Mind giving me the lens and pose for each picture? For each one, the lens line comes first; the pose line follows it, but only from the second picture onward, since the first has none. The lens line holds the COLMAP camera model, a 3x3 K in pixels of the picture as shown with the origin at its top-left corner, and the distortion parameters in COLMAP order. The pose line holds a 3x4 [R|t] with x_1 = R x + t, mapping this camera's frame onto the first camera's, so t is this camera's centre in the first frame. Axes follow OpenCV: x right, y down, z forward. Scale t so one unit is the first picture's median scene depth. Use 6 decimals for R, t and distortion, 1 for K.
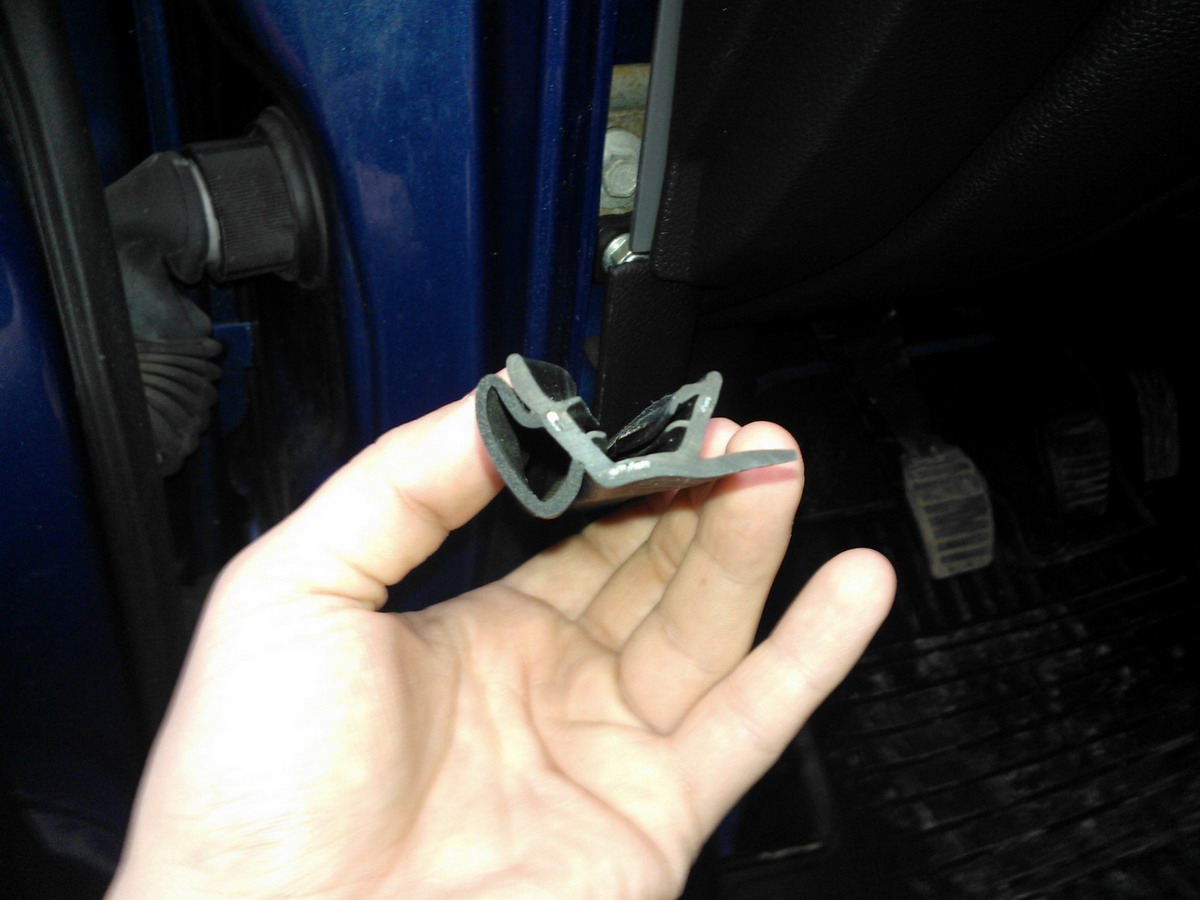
lens RADIAL K [[991.8, 0, 600.0], [0, 991.8, 450.0], [0, 0, 1]] dist [-0.079770, 0.001886]
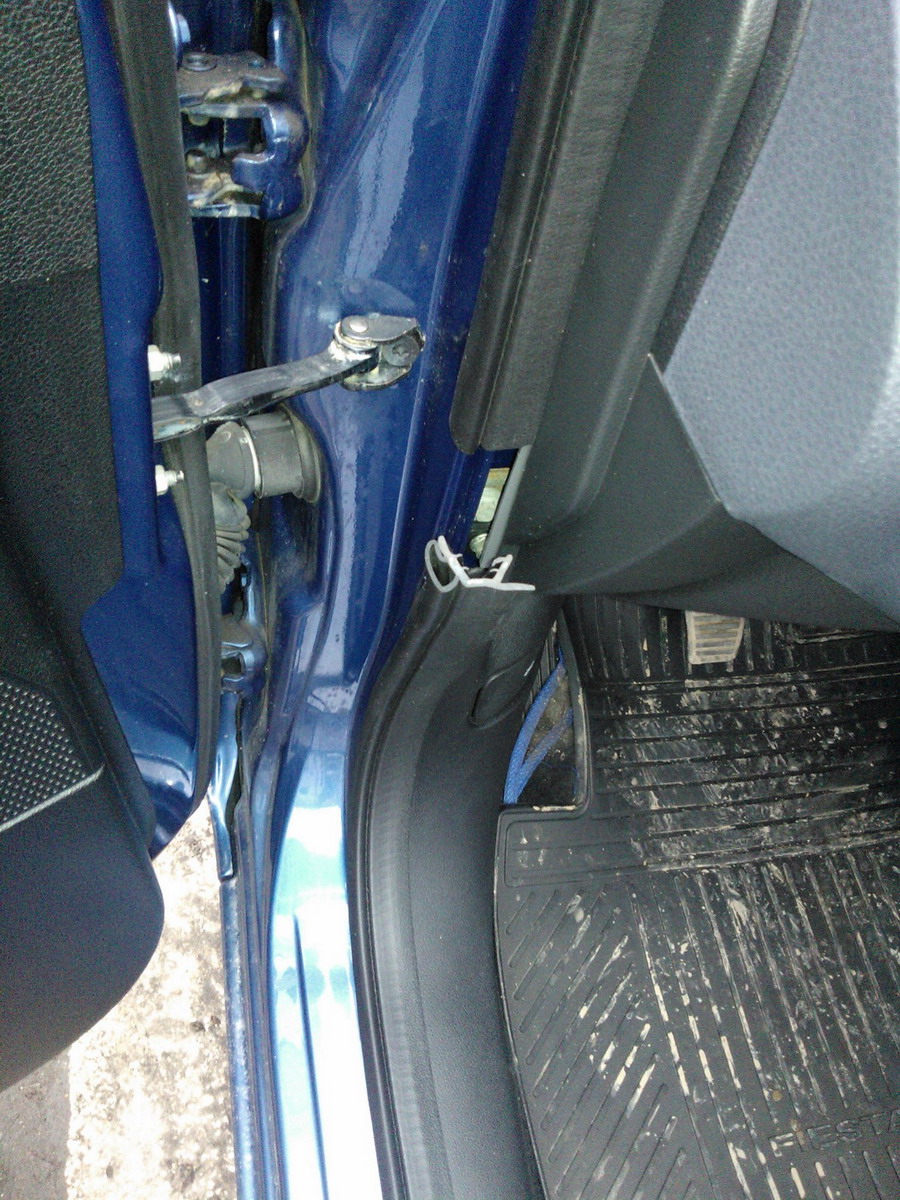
lens RADIAL K [[991.8, 0, 450.0], [0, 991.8, 600.0], [0, 0, 1]] dist [-0.079770, 0.001886]
pose [[0.979875, 0.196695, -0.034005, 0.021299], [-0.176829, 0.934382, 0.309291, -0.294473], [0.092610, -0.297053, 0.950359, -0.334321]]
